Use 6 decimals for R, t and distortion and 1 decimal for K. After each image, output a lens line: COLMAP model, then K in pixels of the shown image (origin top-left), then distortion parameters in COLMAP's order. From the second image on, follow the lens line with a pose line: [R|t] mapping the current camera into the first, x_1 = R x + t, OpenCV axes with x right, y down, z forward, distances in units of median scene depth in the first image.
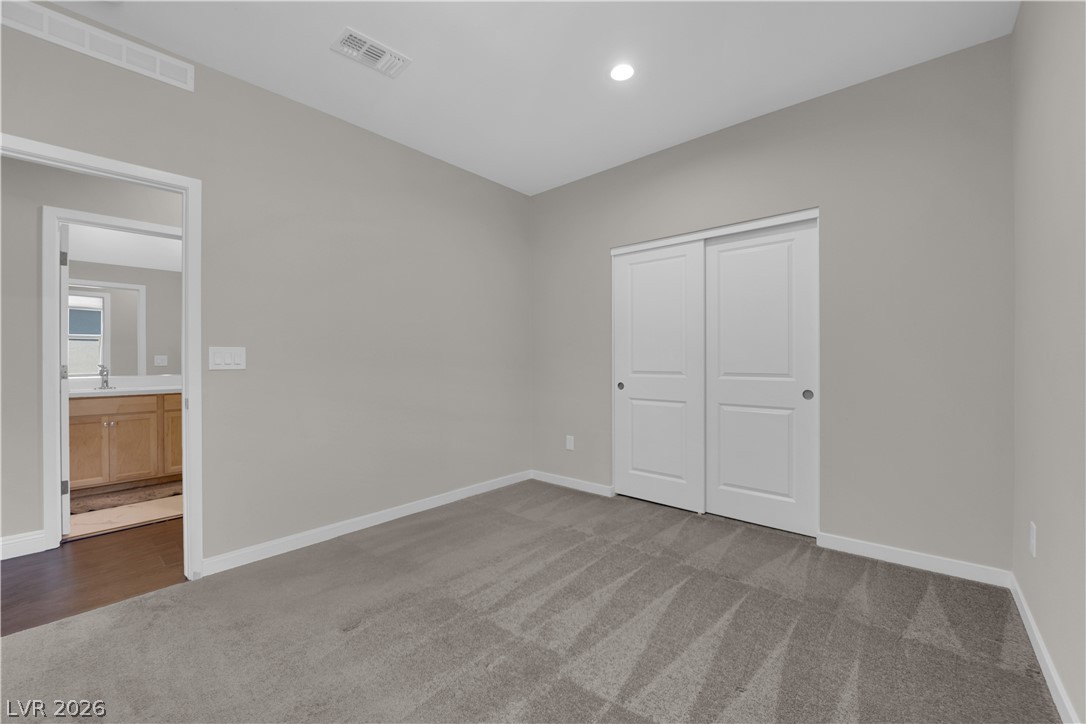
lens RADIAL K [[436.4, 0, 542.3], [0, 436.4, 359.9], [0, 0, 1]] dist [-0.016049, -0.000115]
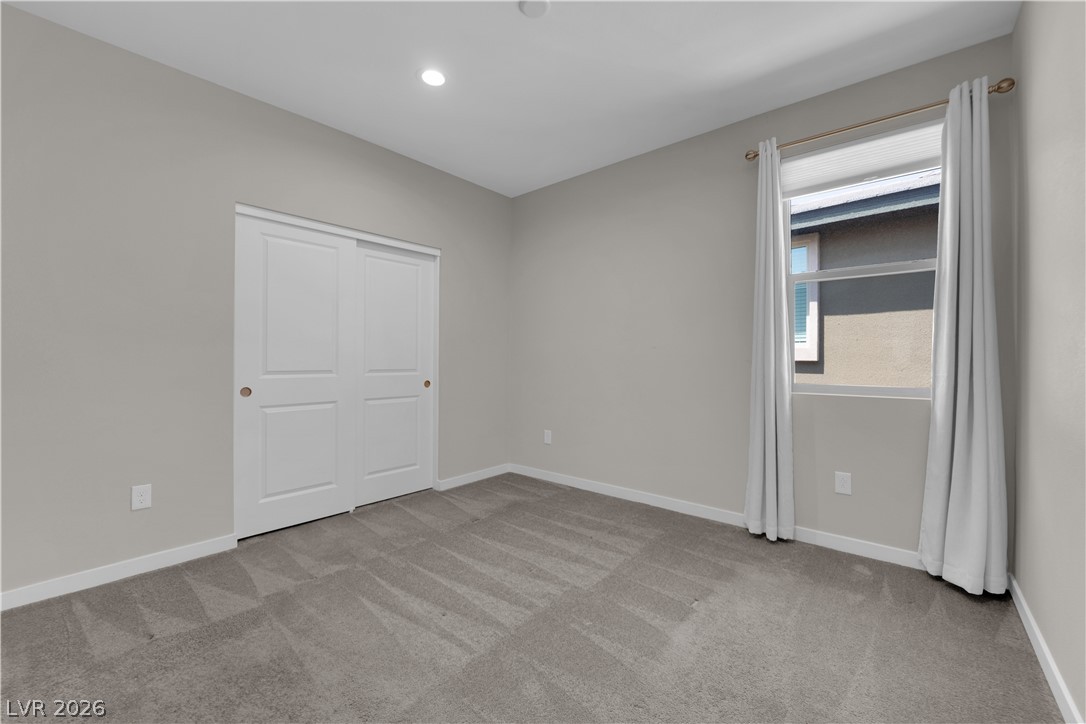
lens RADIAL K [[436.4, 0, 542.3], [0, 436.4, 359.9], [0, 0, 1]] dist [-0.016049, -0.000115]
pose [[-0.015980, 0.002484, 0.999869, -0.716279], [-0.001798, 0.999995, -0.002513, 0.007611], [-0.999871, -0.001838, -0.015975, 0.638601]]
